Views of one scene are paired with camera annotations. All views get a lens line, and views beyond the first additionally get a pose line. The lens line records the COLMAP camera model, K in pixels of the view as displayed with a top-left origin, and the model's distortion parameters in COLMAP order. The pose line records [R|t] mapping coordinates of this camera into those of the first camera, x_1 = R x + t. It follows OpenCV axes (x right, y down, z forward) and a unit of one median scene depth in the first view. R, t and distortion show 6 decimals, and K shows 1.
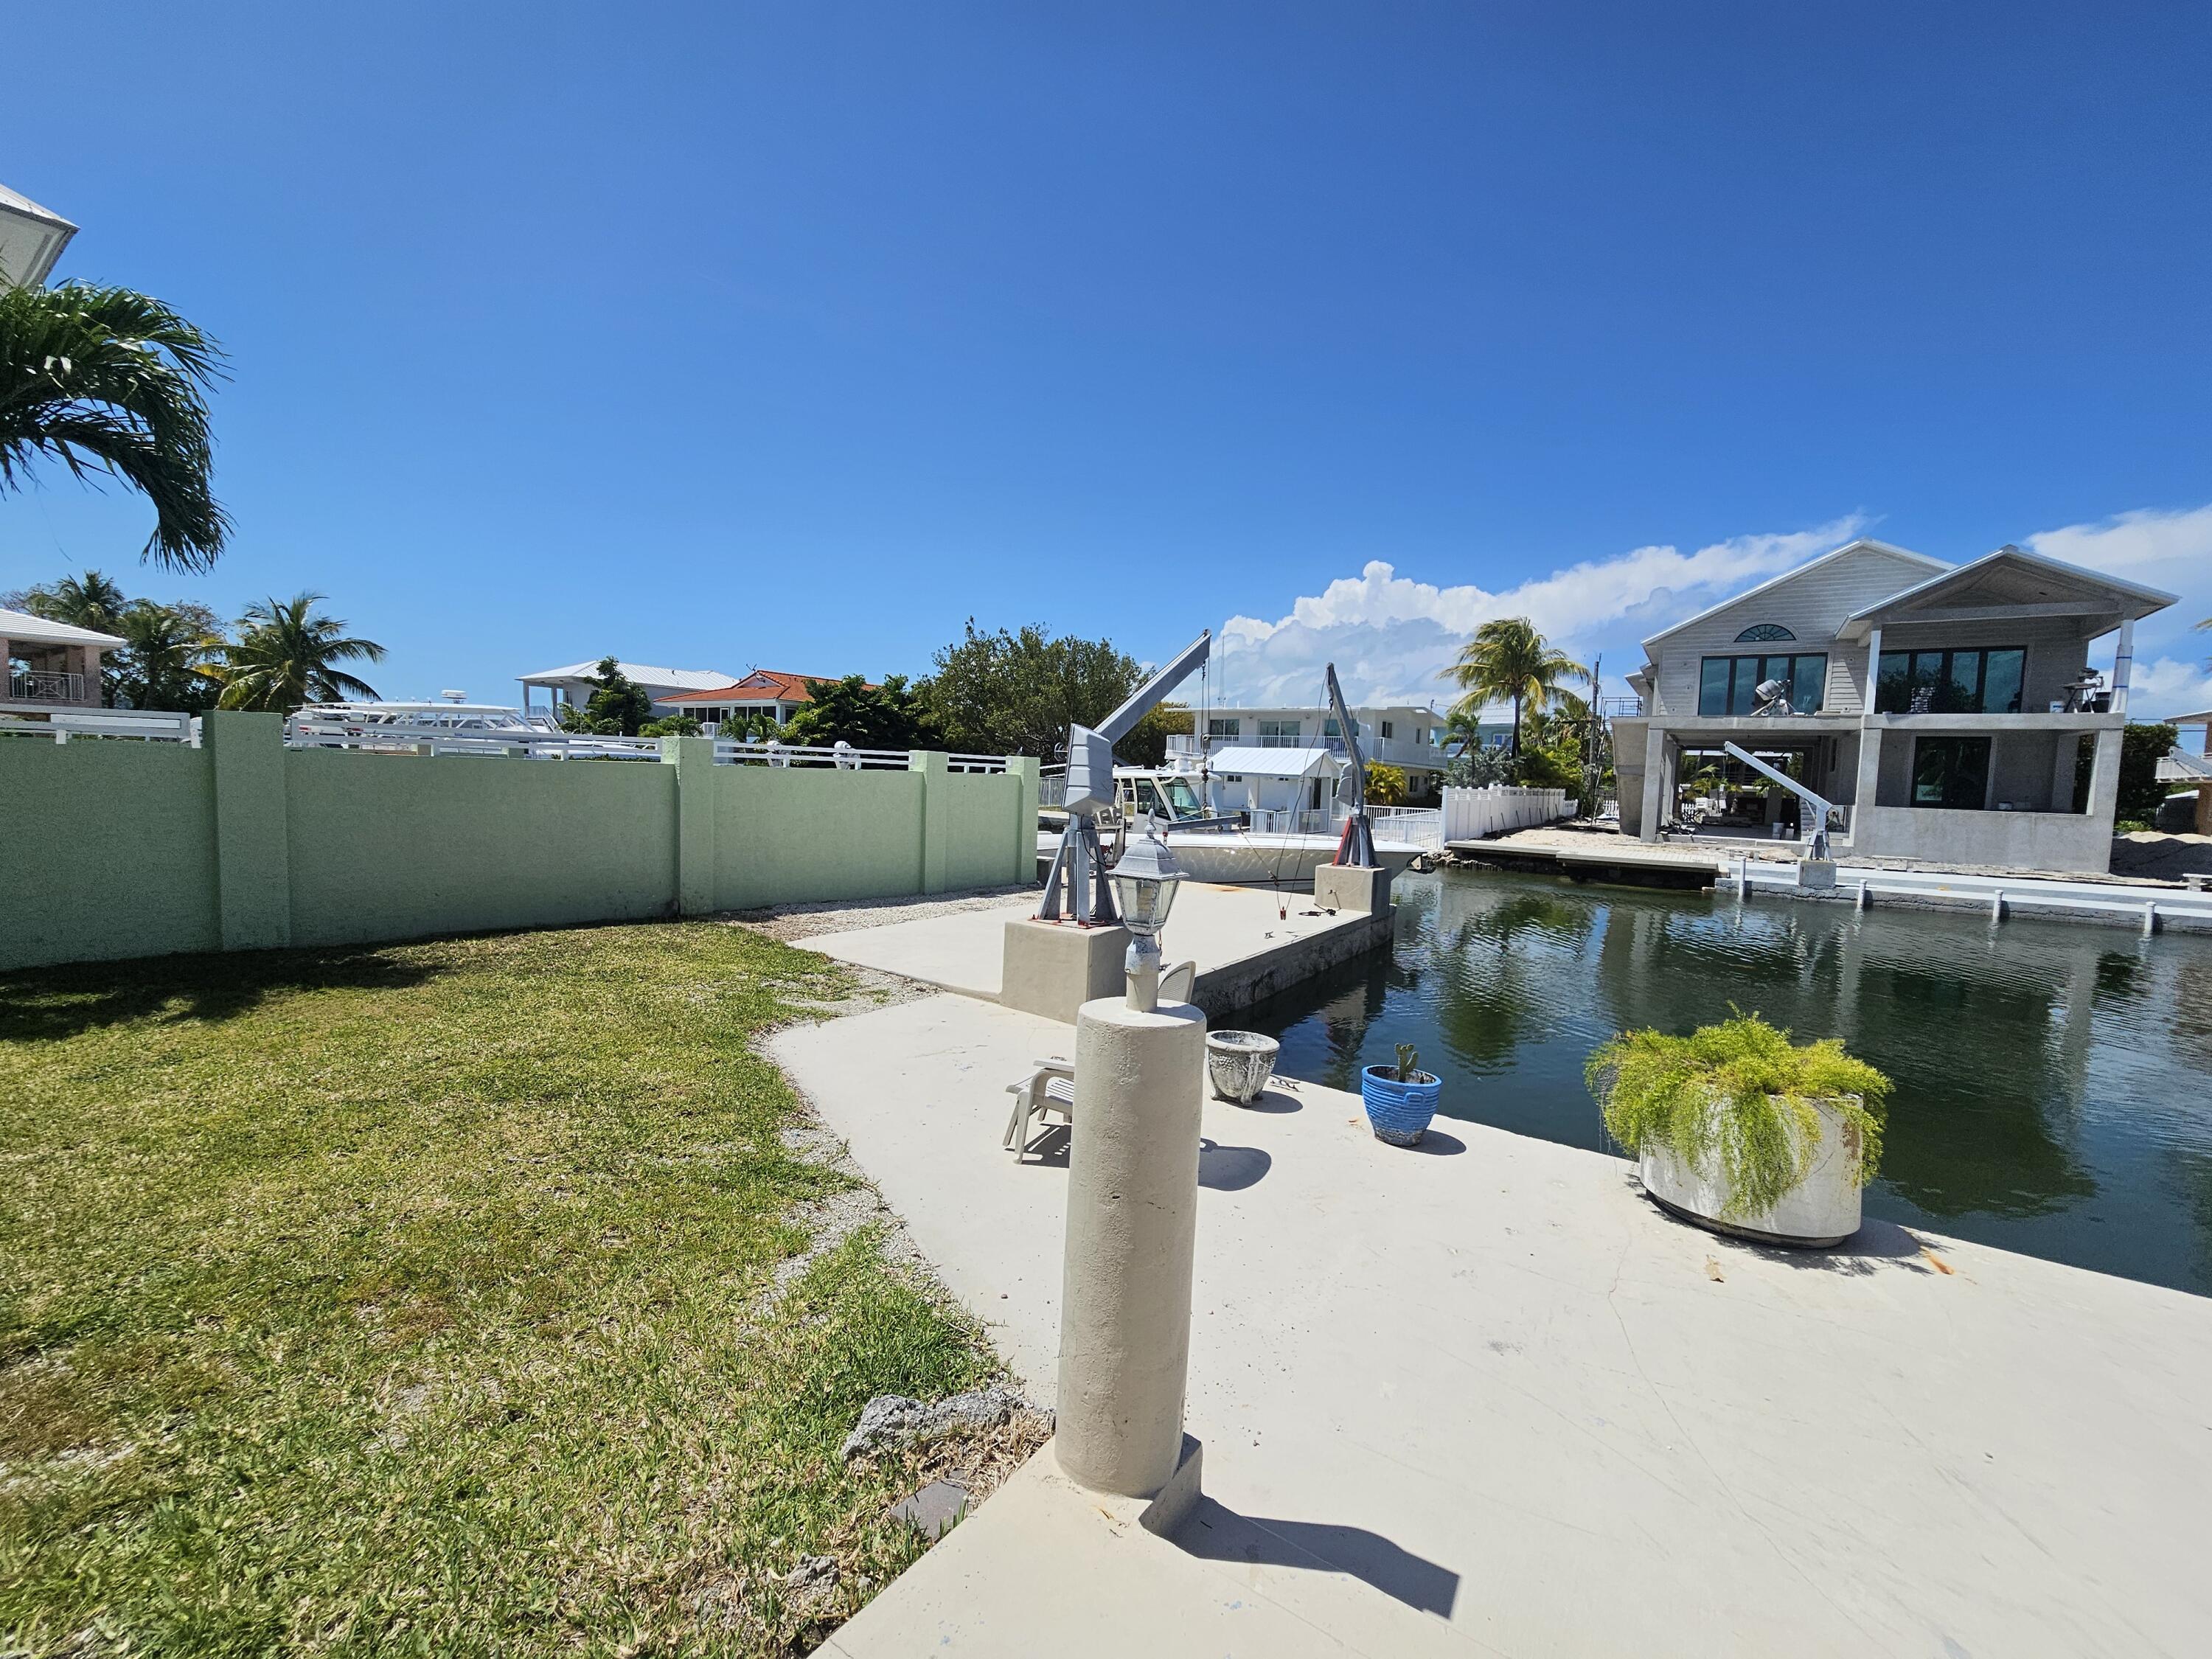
lens RADIAL K [[911.5, 0, 1116.5], [0, 911.5, 834.9], [0, 0, 1]] dist [-0.000368, 0.001103]
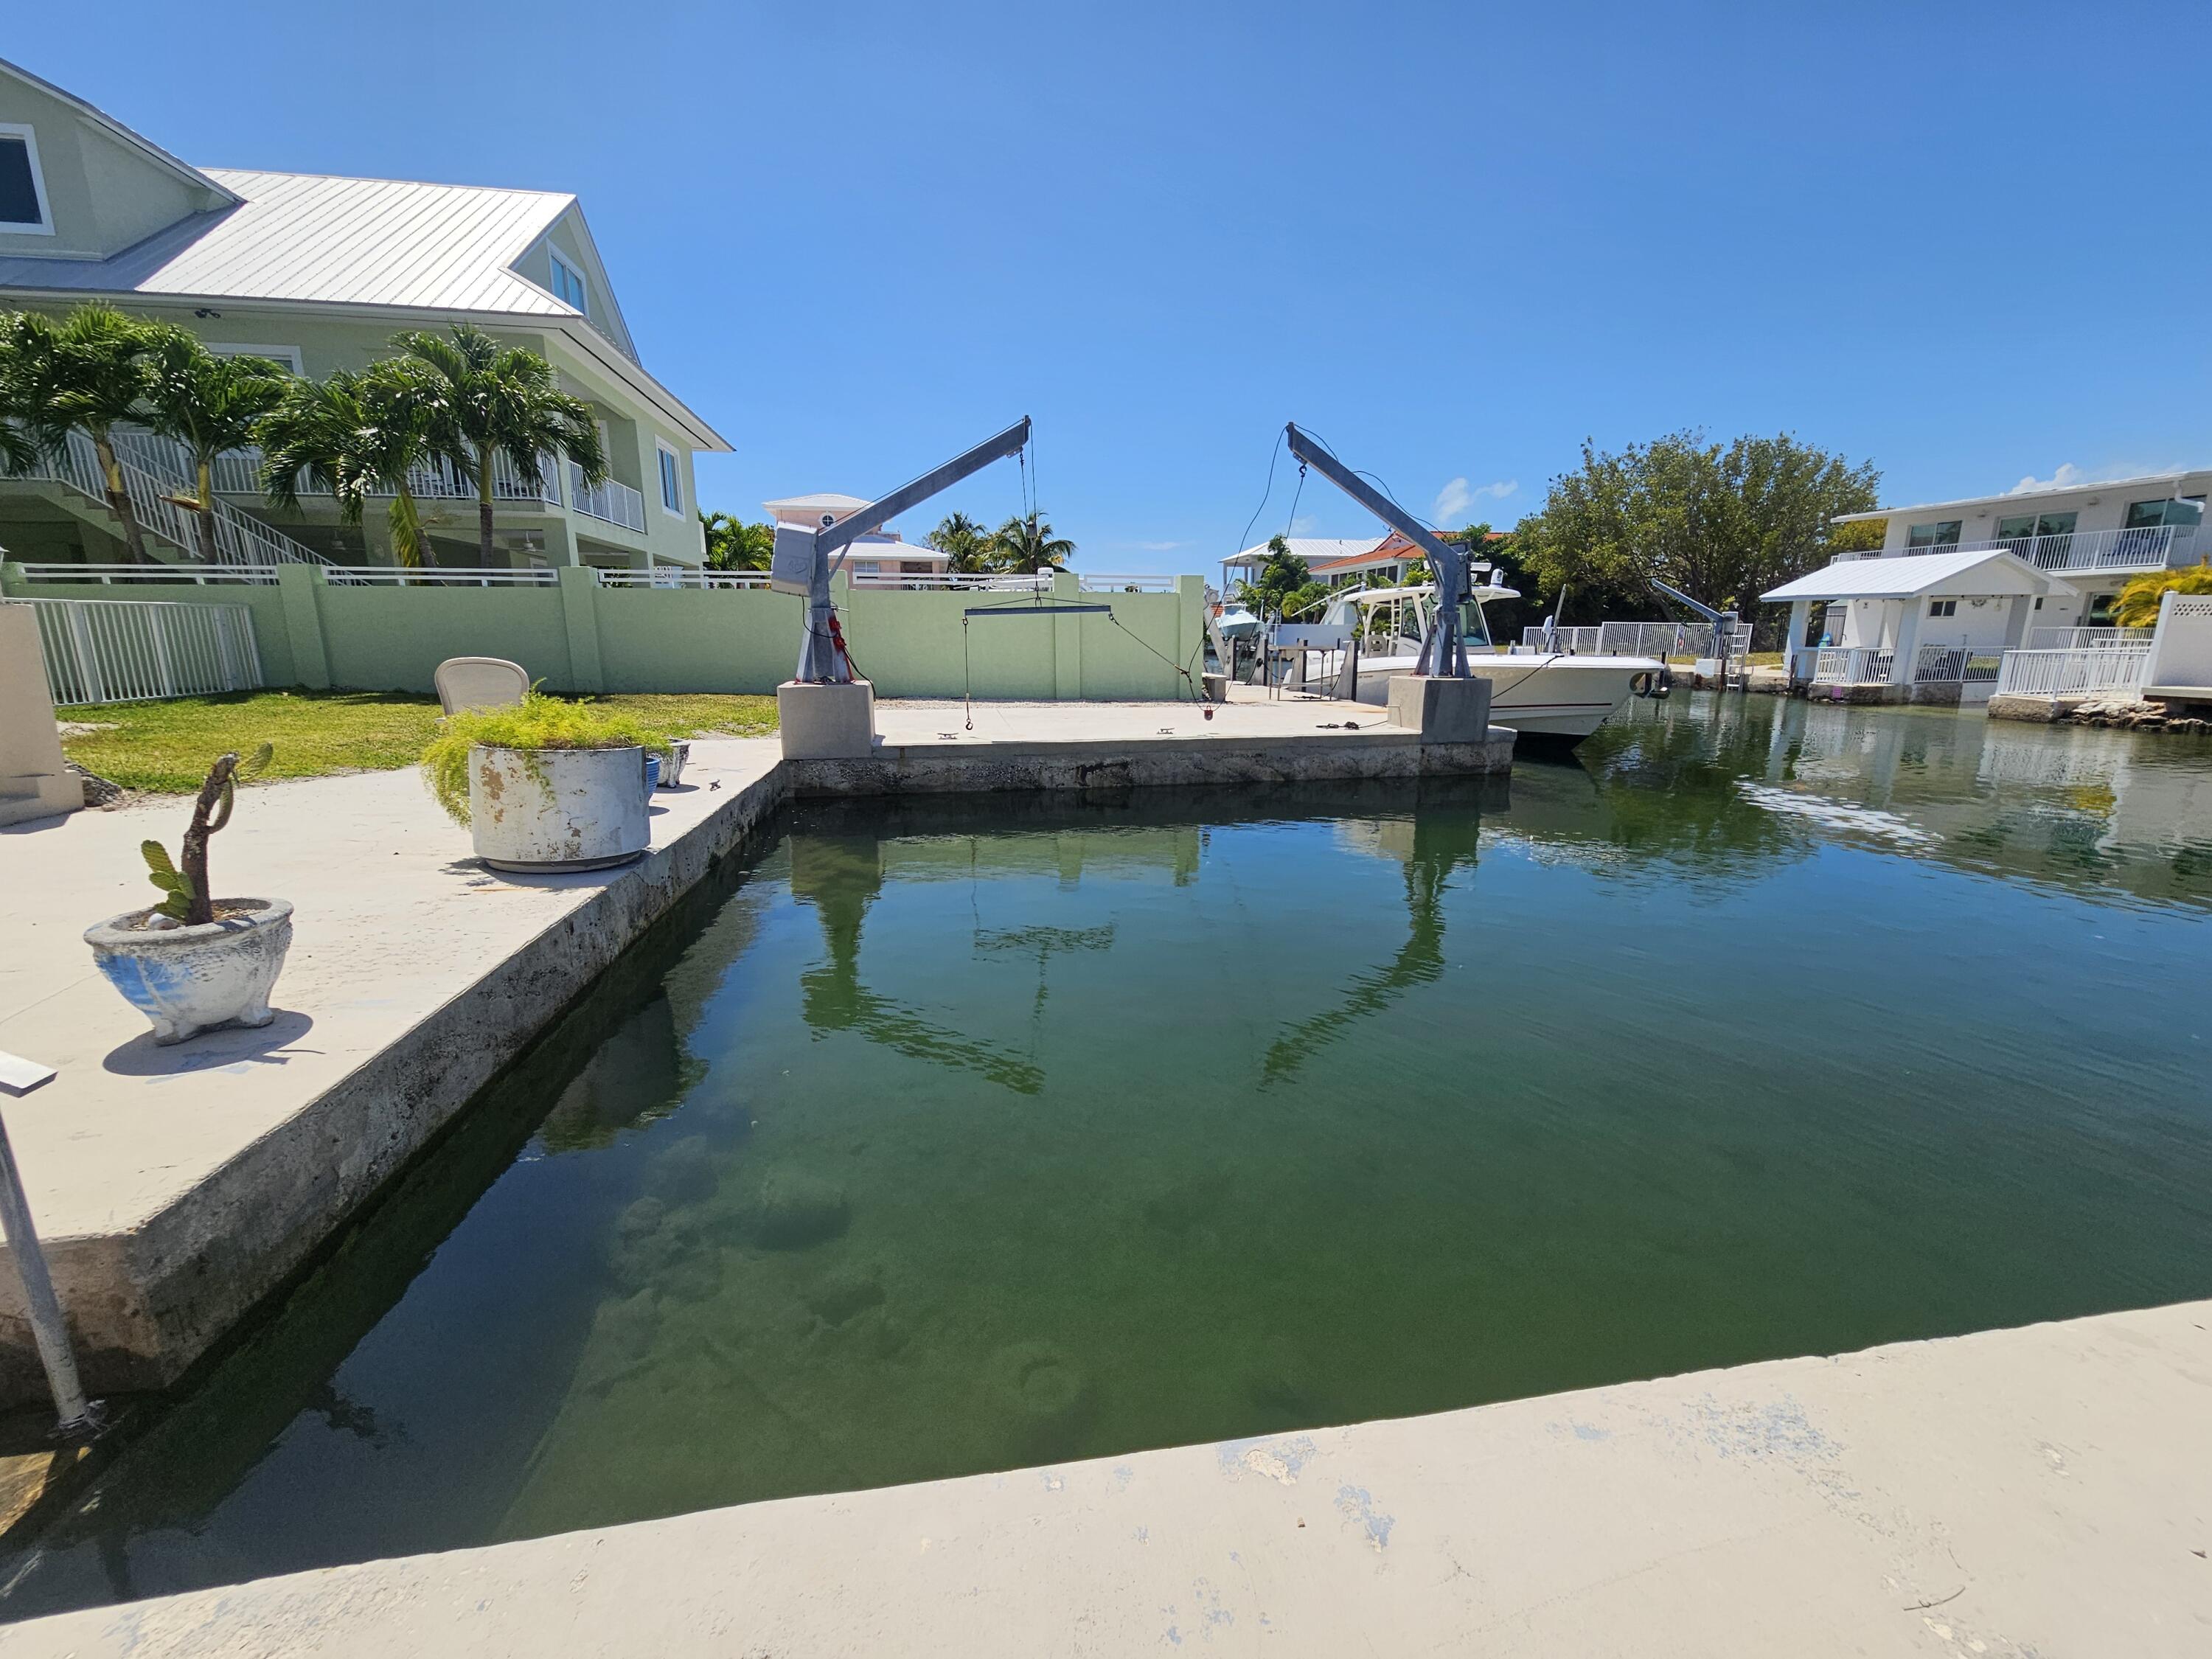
lens RADIAL K [[907.0, 0, 1114.5], [0, 907.0, 836.3], [0, 0, 1]] dist [0.000258, 0.000066]
pose [[0.699774, 0.120670, -0.704099, 0.351703], [-0.021783, 0.988776, 0.147809, 0.033414], [0.714032, -0.088095, 0.694548, 0.117444]]
